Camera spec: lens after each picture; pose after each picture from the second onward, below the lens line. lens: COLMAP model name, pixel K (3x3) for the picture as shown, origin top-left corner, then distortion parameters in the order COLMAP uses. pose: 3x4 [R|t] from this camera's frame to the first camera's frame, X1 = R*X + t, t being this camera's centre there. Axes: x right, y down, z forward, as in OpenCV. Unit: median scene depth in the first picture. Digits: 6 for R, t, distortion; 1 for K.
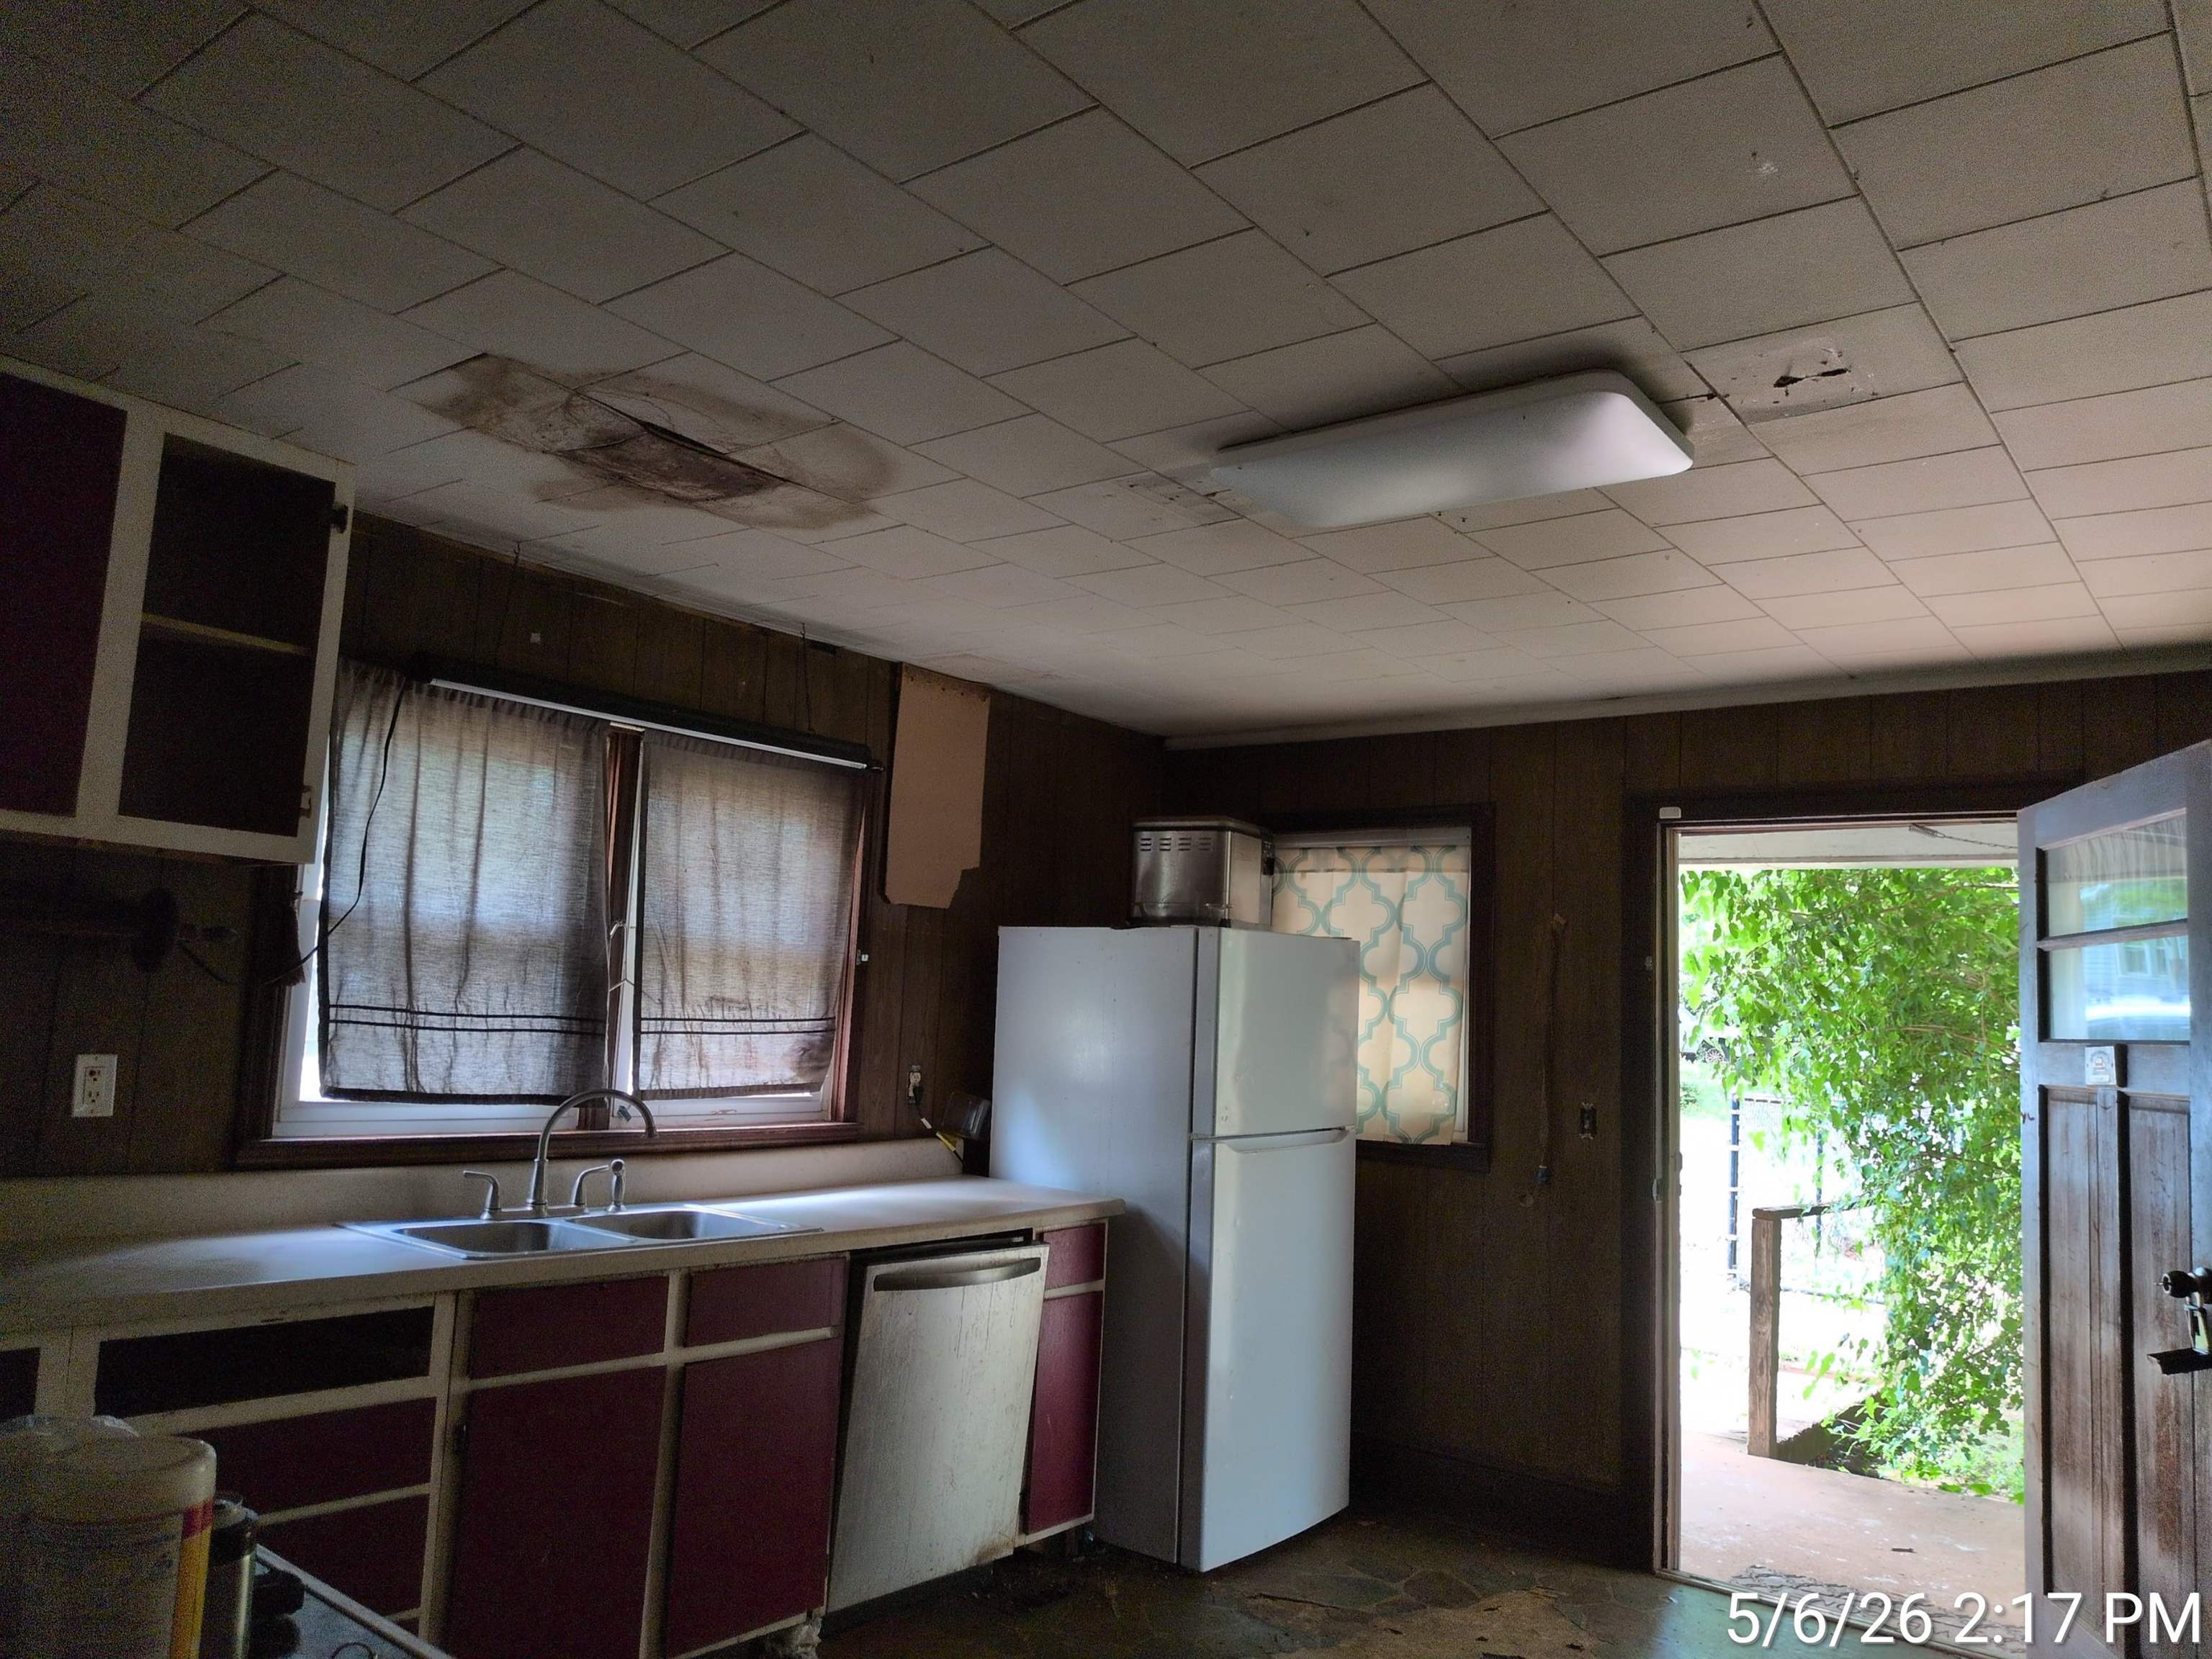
lens RADIAL K [[1594.4, 0, 1106.8], [0, 1594.4, 862.4], [0, 0, 1]] dist [0.091025, -0.174254]
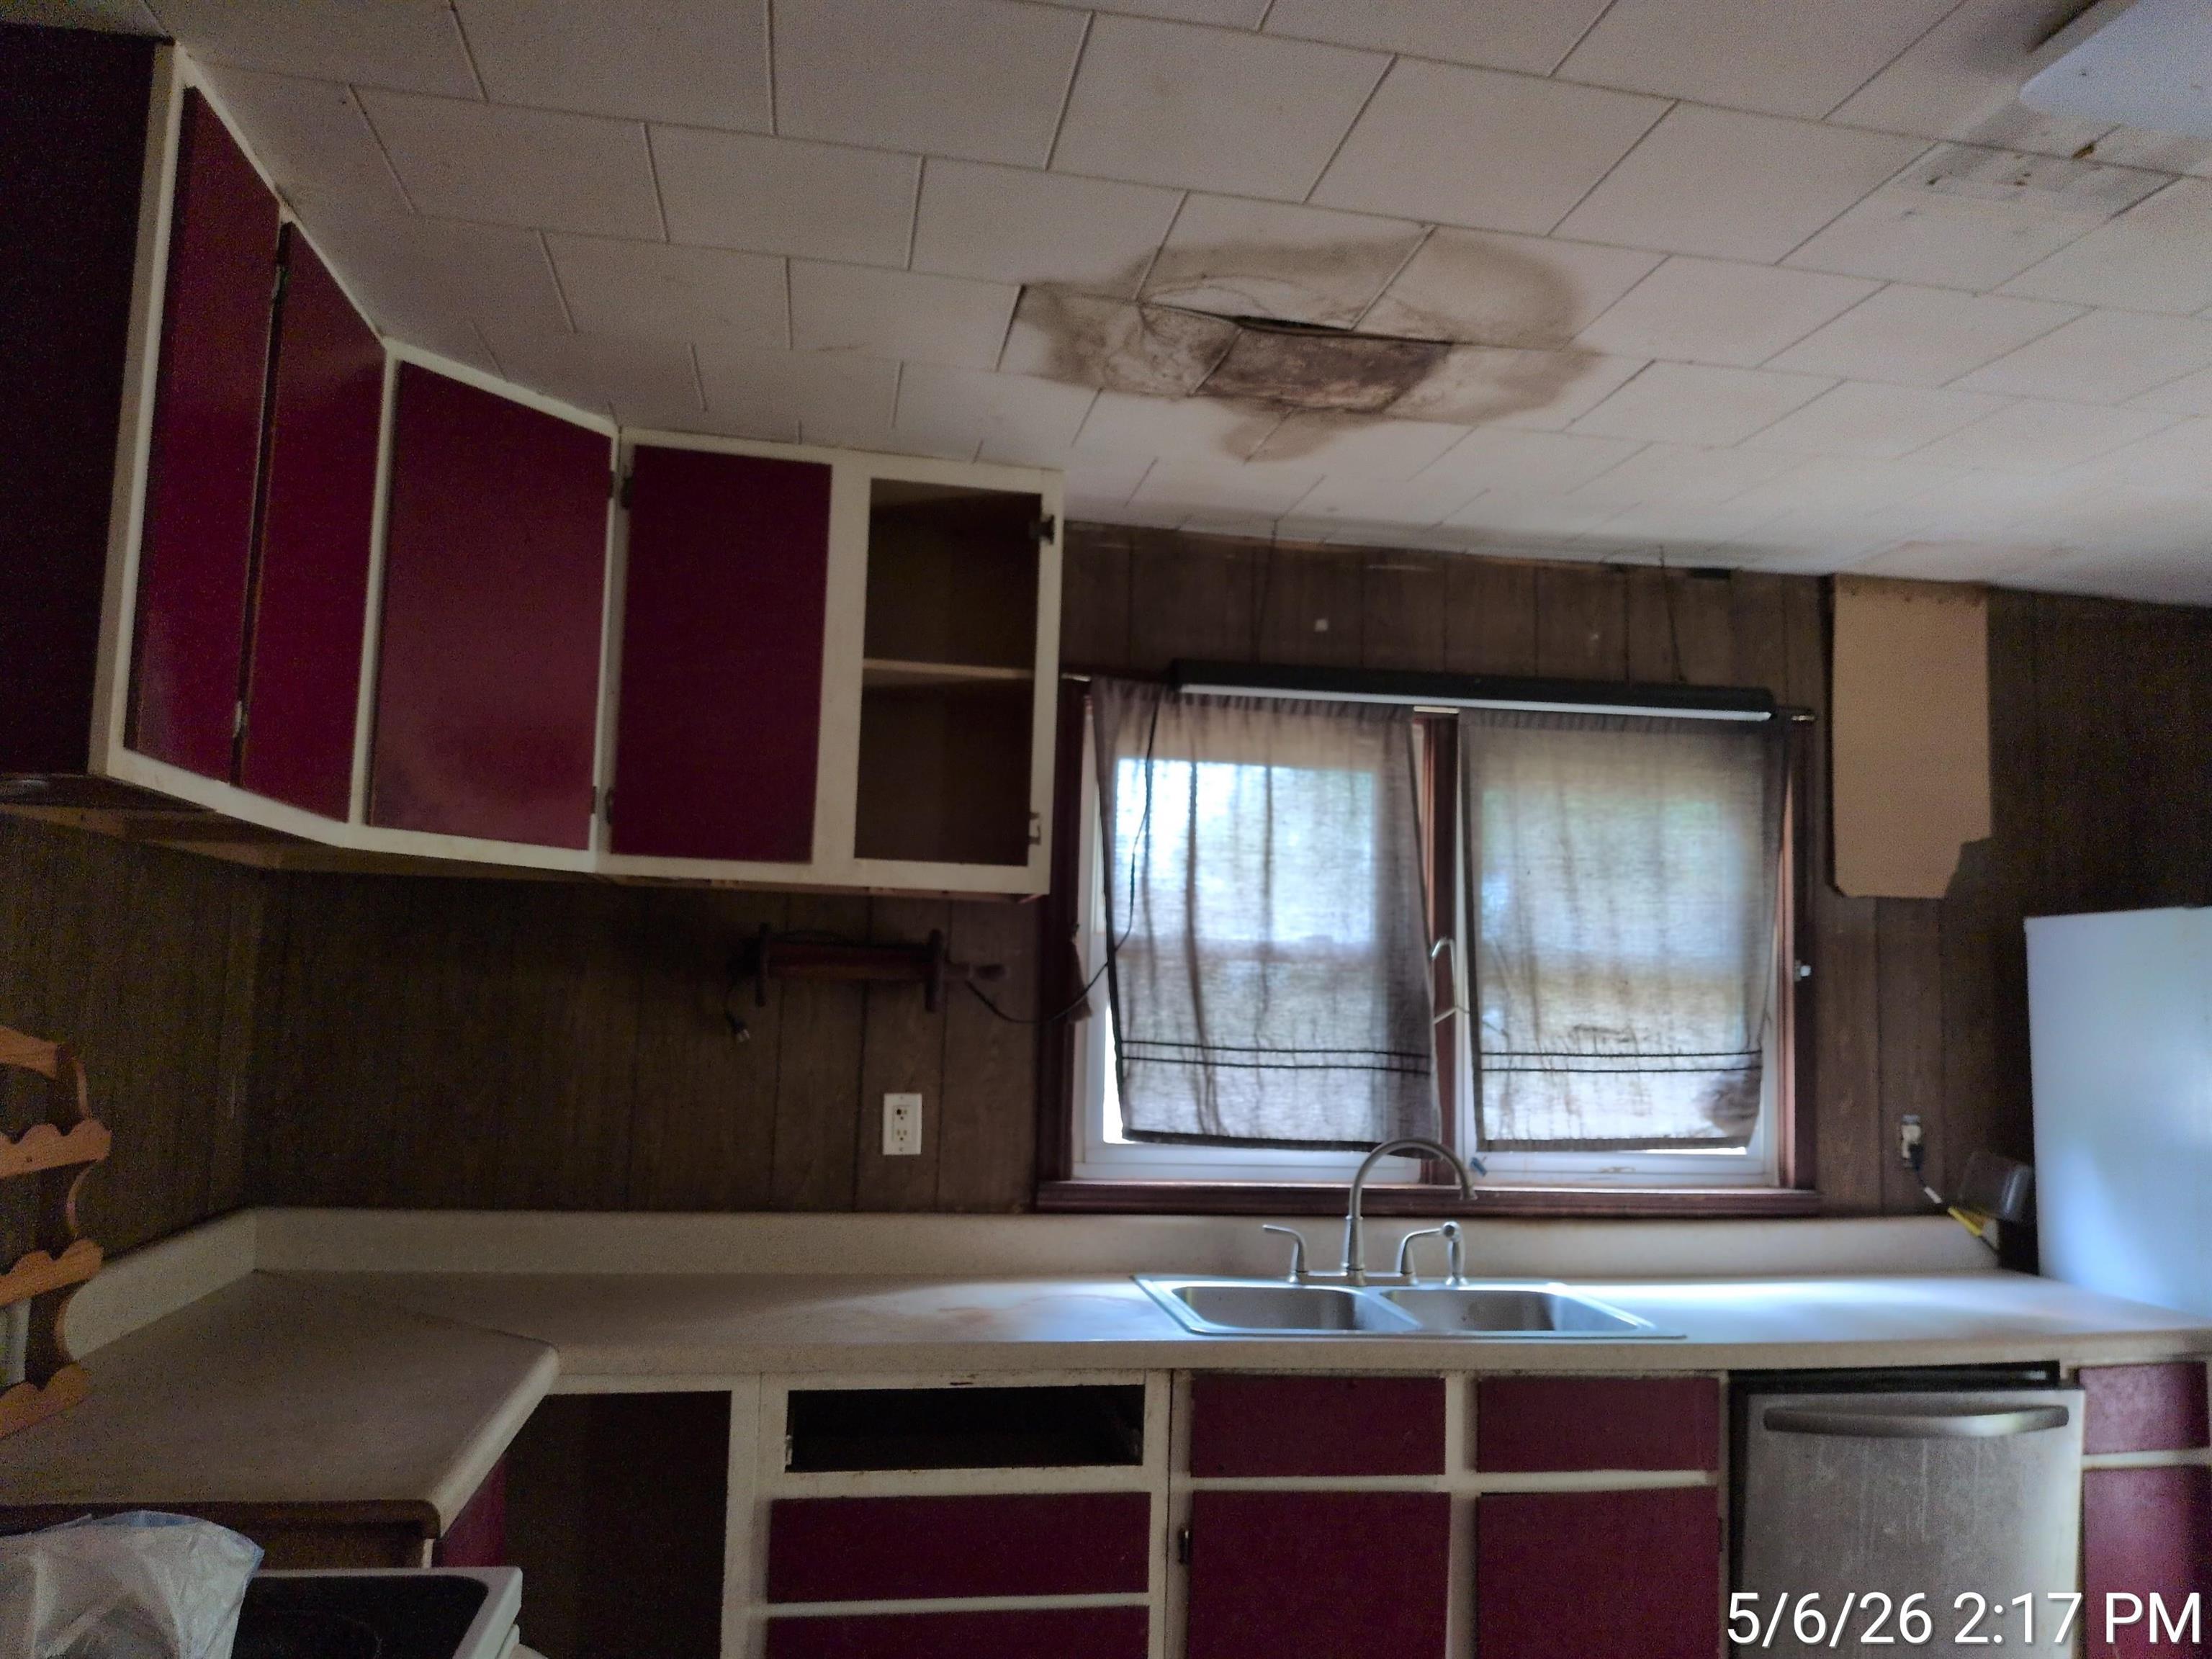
lens RADIAL K [[1594.4, 0, 1106.8], [0, 1594.4, 862.4], [0, 0, 1]] dist [0.091025, -0.174254]
pose [[0.745888, -0.088131, -0.660215, 0.133448], [0.074545, 0.996026, -0.048740, 0.026439], [0.661887, -0.012861, 0.749493, 0.265849]]
